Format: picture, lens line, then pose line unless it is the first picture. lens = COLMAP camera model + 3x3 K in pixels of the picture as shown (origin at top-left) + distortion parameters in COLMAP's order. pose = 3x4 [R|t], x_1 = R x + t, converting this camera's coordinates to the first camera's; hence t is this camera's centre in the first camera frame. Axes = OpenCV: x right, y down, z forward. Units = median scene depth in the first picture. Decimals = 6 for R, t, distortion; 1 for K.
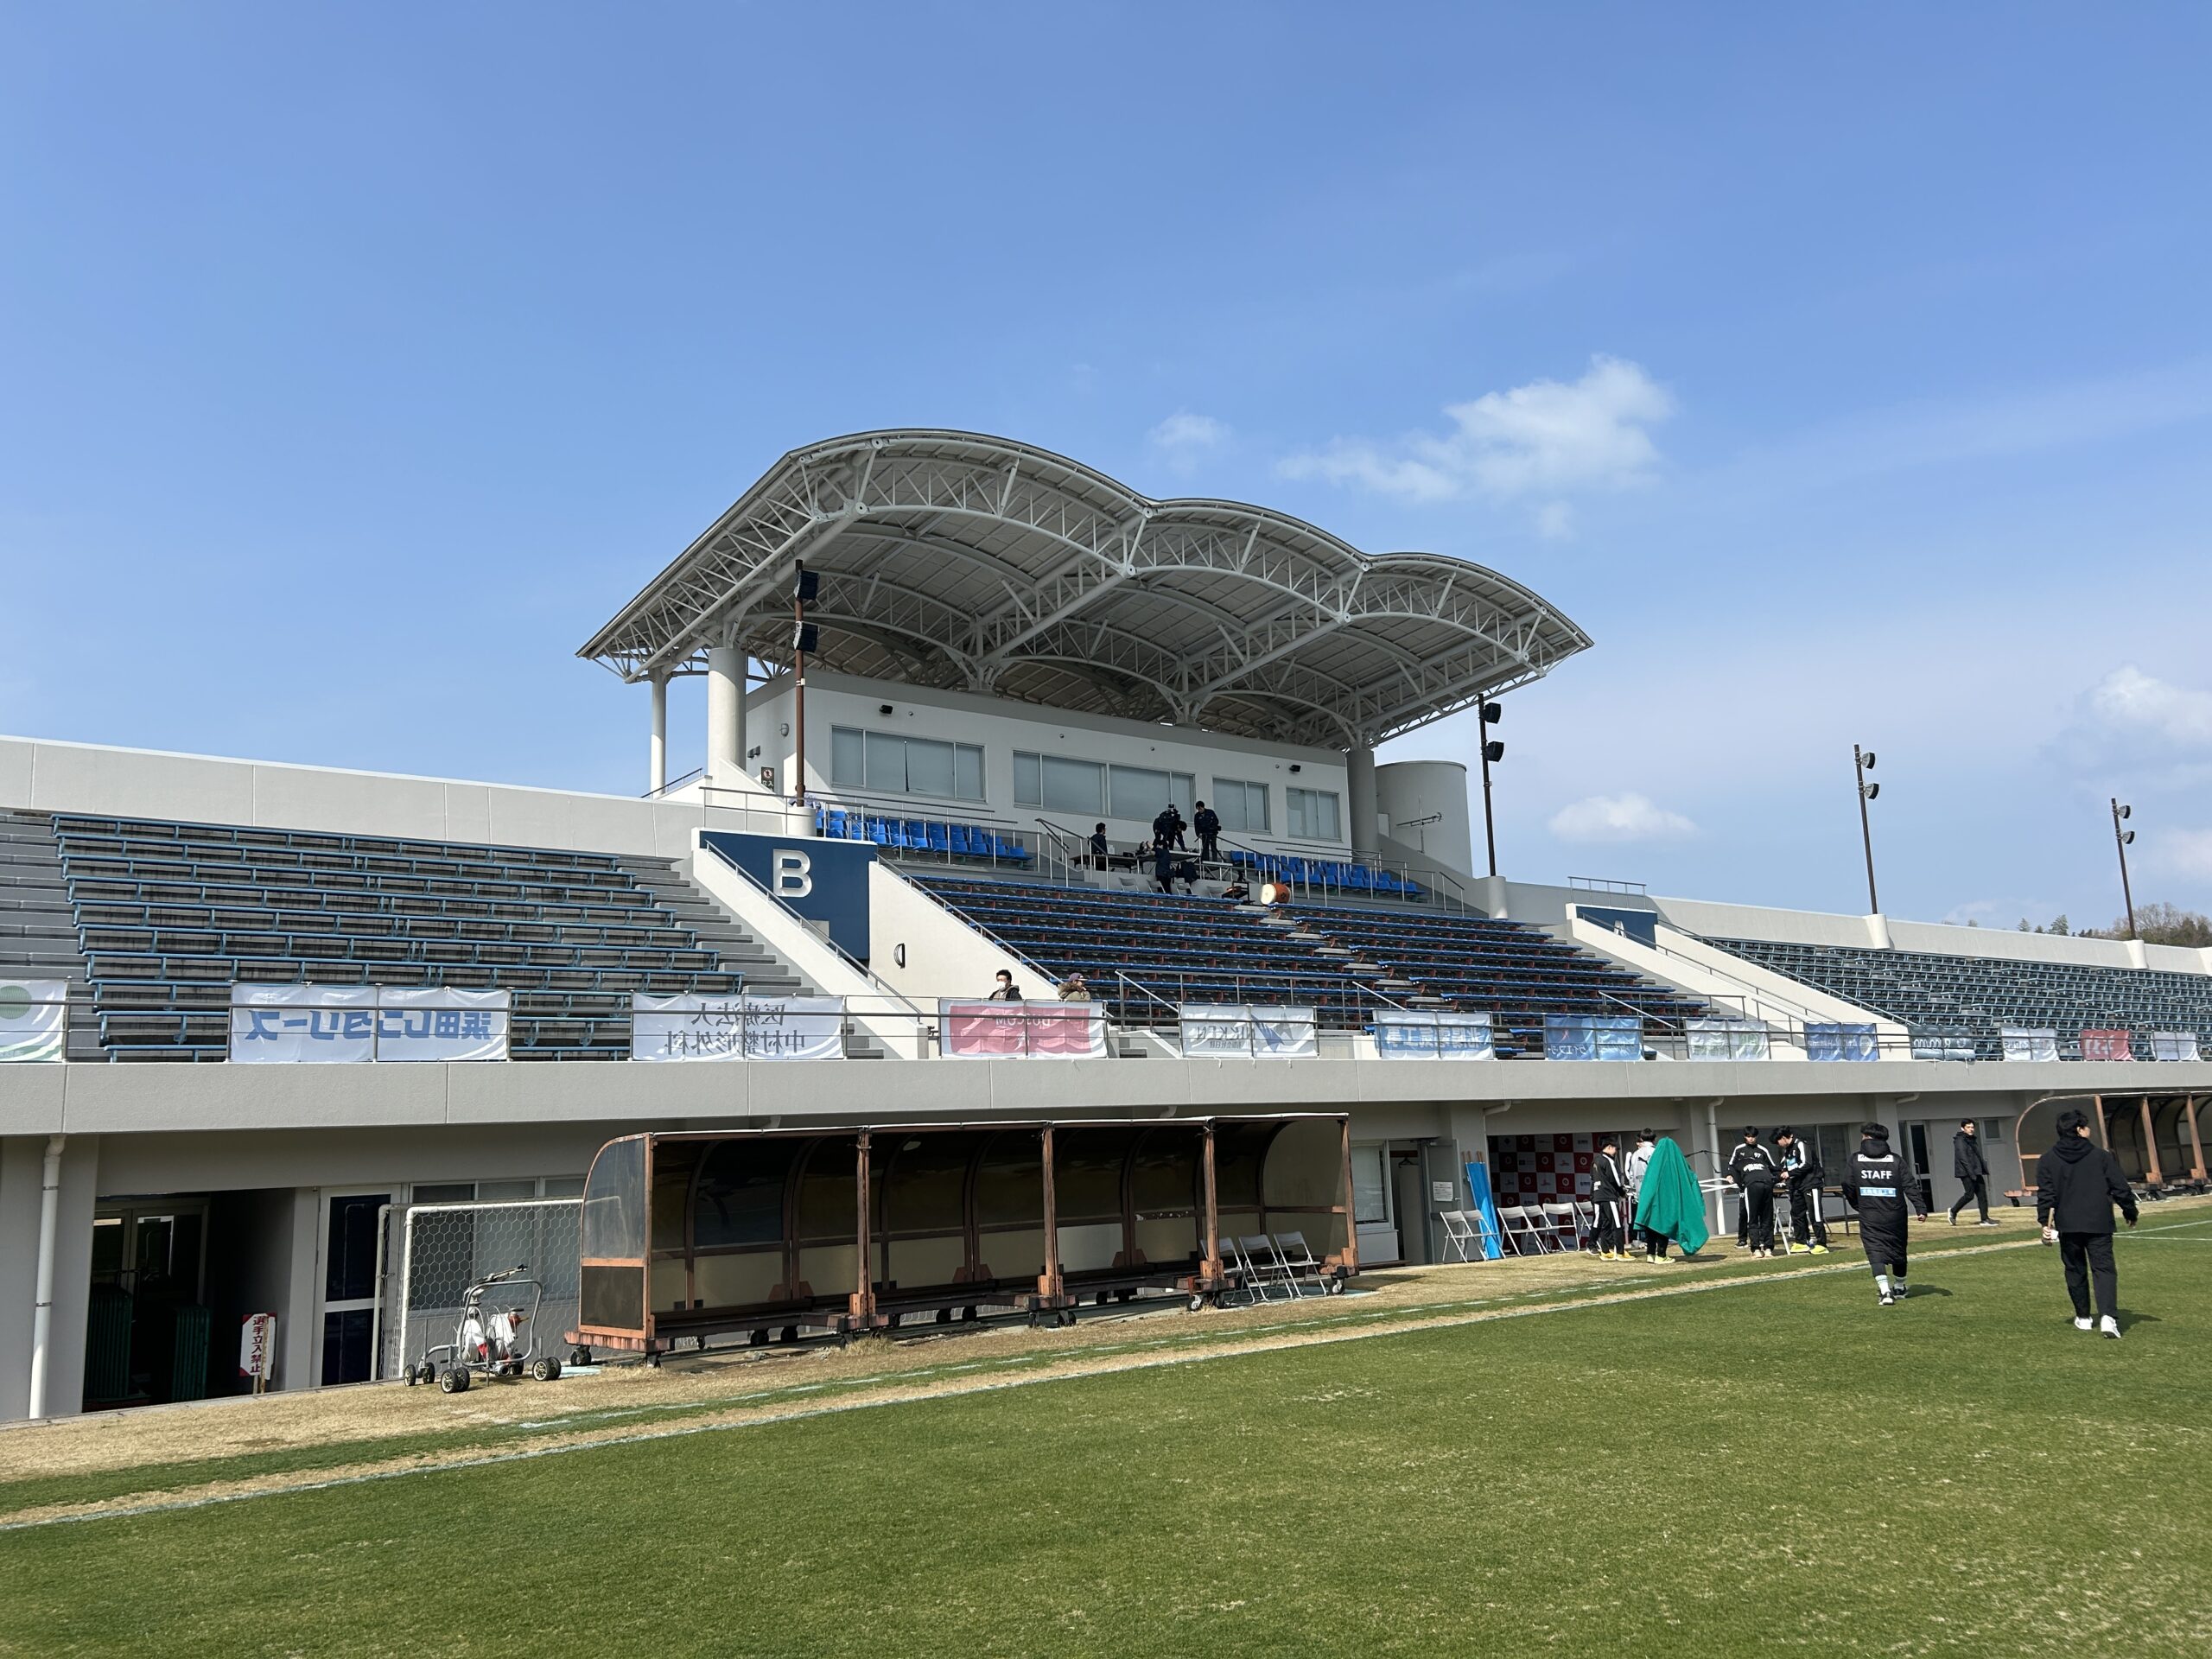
lens RADIAL K [[1657.7, 0, 1089.0], [0, 1657.7, 863.5], [0, 0, 1]] dist [0.097918, -0.088013]
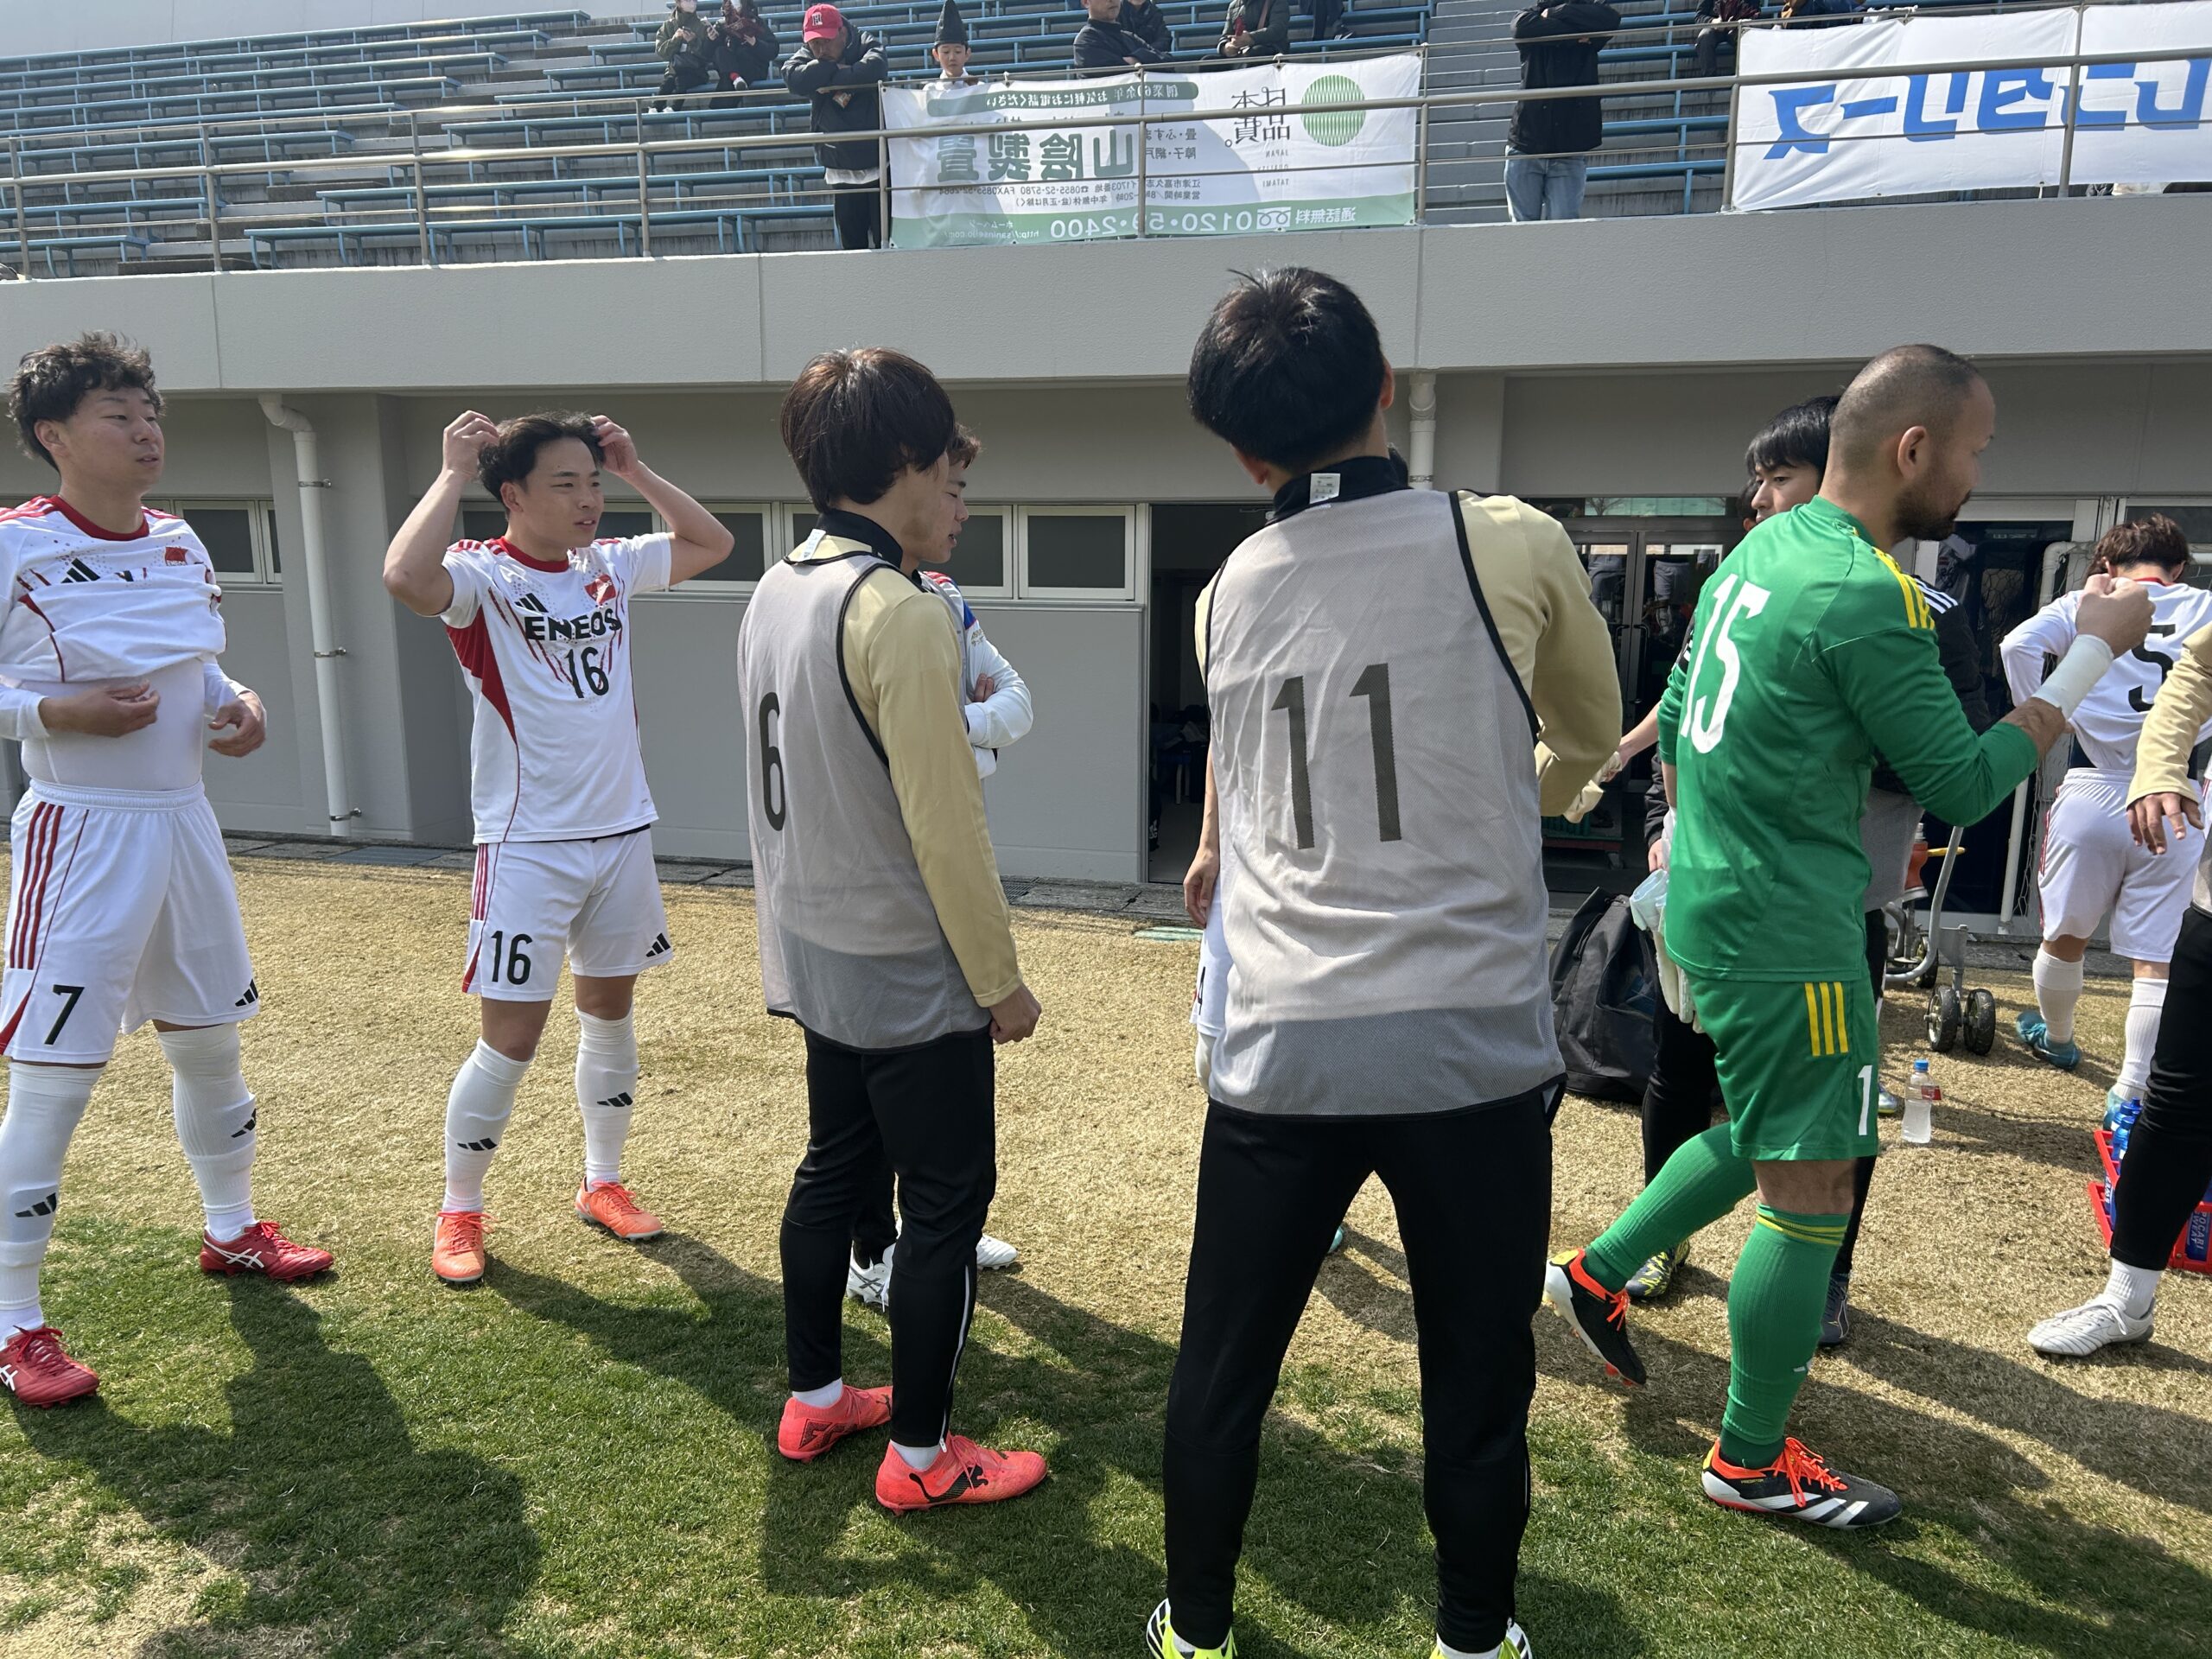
lens RADIAL K [[1675.7, 0, 1108.2], [0, 1675.7, 824.6], [0, 0, 1]] dist [0.003676, -0.001200]
pose [[0.620227, 0.178706, -0.763795, -0.107907], [0.102604, 0.946856, 0.304855, 0.054950], [0.777683, -0.267448, 0.568929, 0.259661]]
